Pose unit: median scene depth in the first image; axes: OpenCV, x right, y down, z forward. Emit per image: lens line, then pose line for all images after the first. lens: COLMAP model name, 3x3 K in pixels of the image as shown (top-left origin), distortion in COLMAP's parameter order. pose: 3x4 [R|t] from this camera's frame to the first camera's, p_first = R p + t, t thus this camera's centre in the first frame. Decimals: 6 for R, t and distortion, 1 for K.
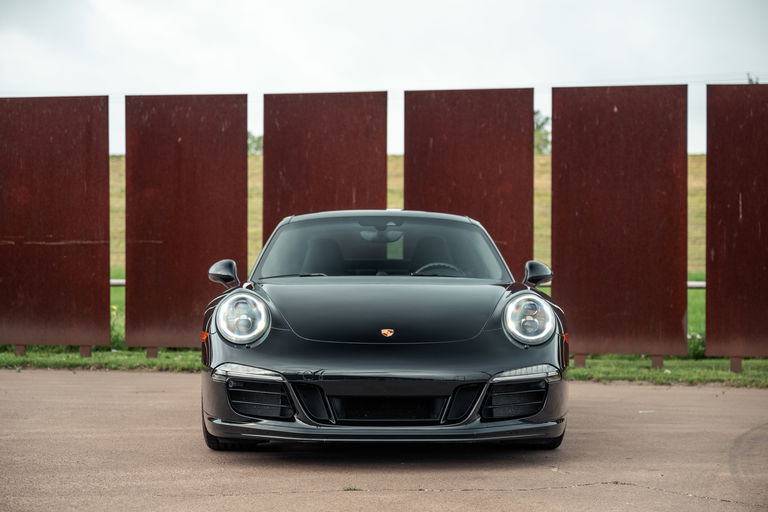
lens RADIAL K [[1555.3, 0, 375.7], [0, 1555.3, 252.6], [0, 0, 1]] dist [0.059391, -0.440948]
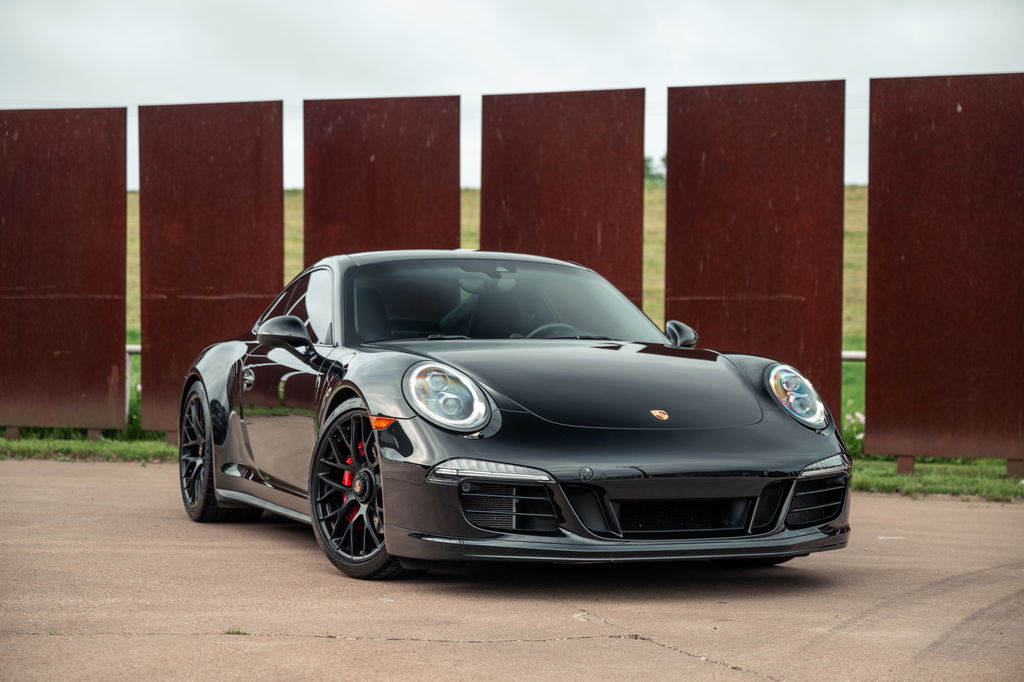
lens RADIAL K [[2073.7, 0, 500.9], [0, 2073.7, 336.5], [0, 0, 1]] dist [0.059391, -0.440948]
pose [[0.981760, 0.006775, -0.190004, 0.126730], [-0.005140, 0.999945, 0.009096, 0.003235], [0.190056, -0.007953, 0.981741, 0.040070]]
